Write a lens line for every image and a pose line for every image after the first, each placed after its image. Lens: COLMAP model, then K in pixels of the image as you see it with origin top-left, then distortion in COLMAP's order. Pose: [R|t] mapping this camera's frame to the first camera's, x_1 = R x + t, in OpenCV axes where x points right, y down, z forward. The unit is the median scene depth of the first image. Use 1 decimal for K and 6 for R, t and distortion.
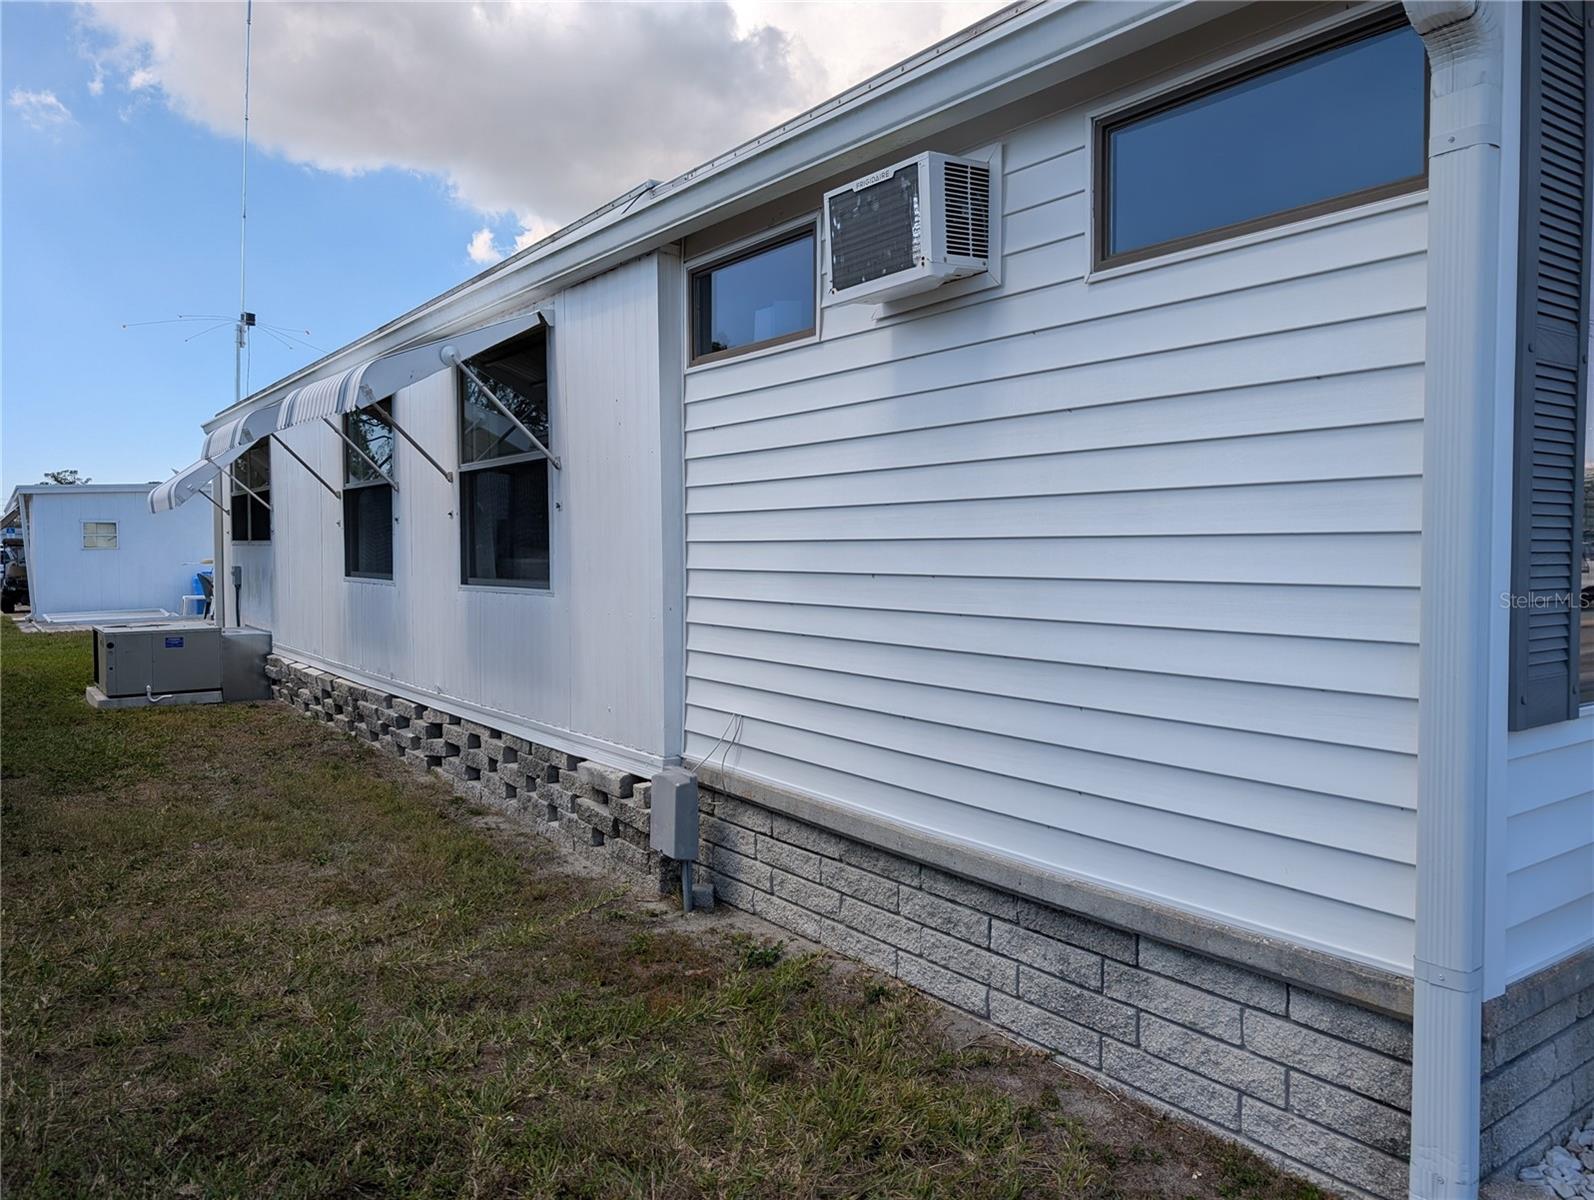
lens RADIAL K [[1160.7, 0, 797.0], [0, 1160.7, 600.0], [0, 0, 1]] dist [-0.049354, -0.002386]
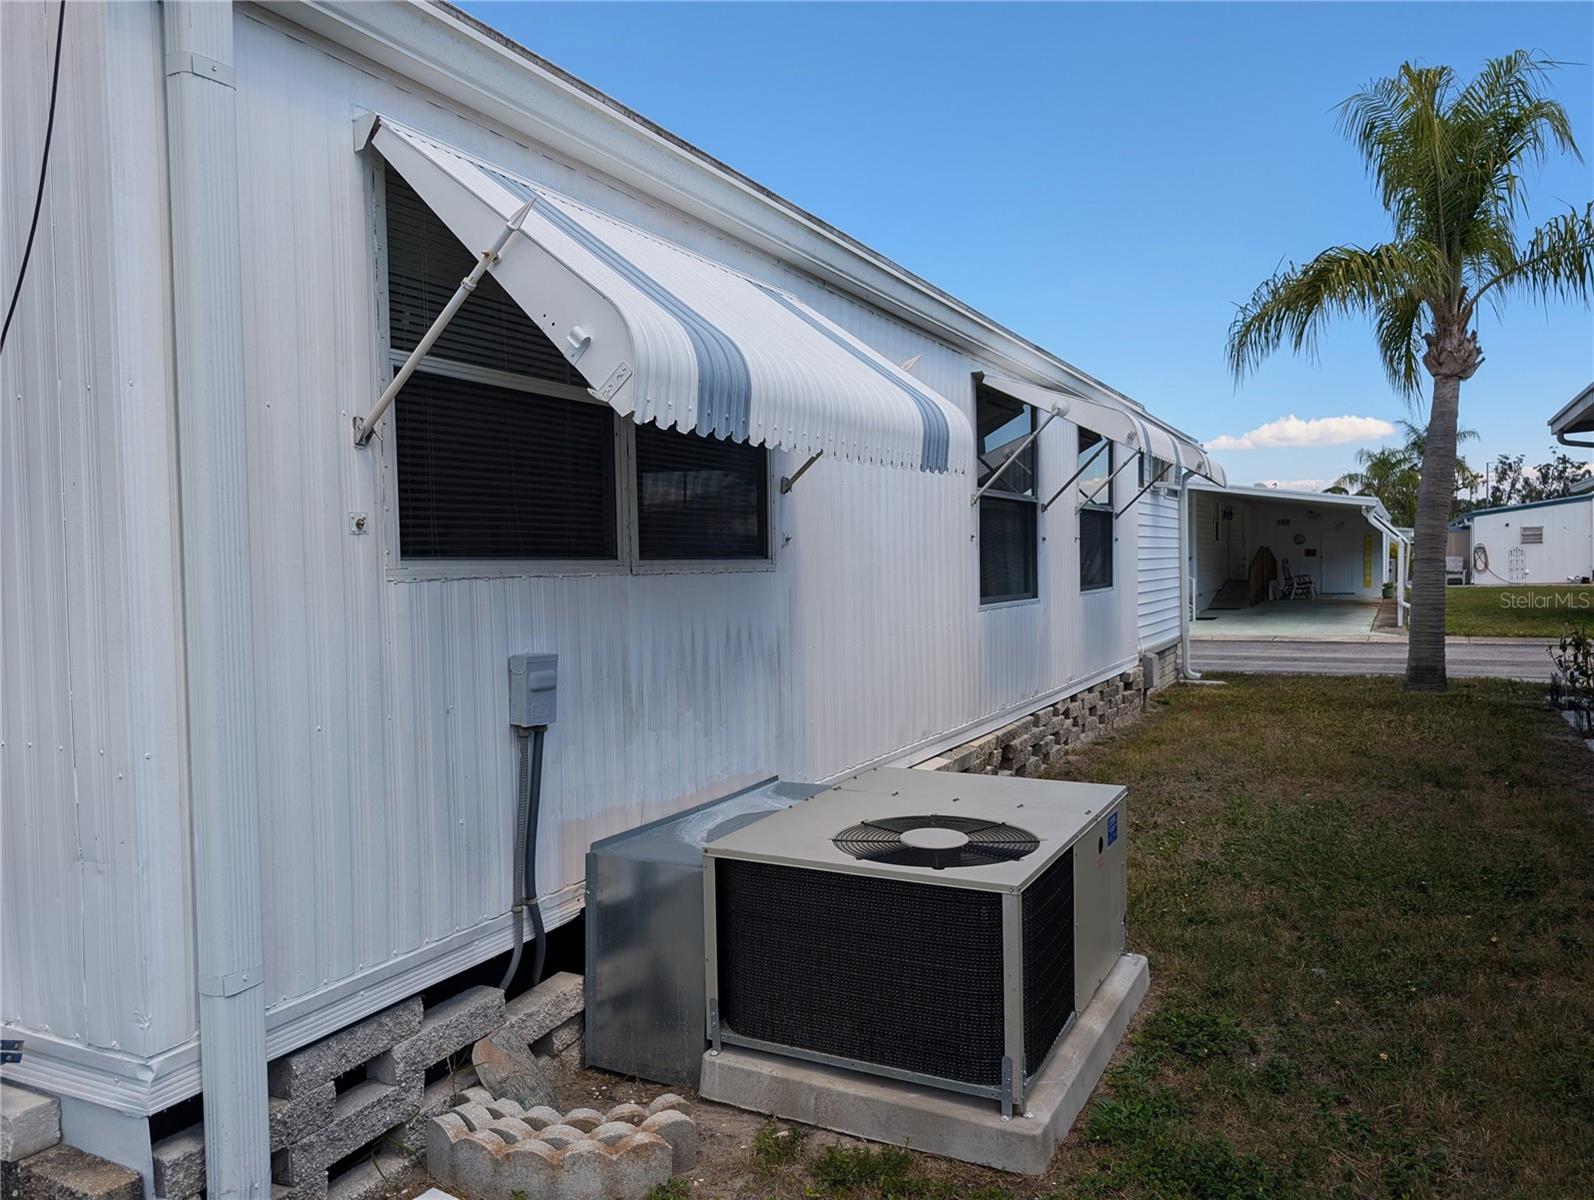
lens RADIAL K [[1160.7, 0, 797.0], [0, 1160.7, 600.0], [0, 0, 1]] dist [-0.049354, -0.002386]
pose [[-0.437585, -0.022818, 0.898887, -1.141646], [0.060173, 0.996694, 0.054594, -0.081754], [-0.897161, 0.077978, -0.434765, 1.583369]]
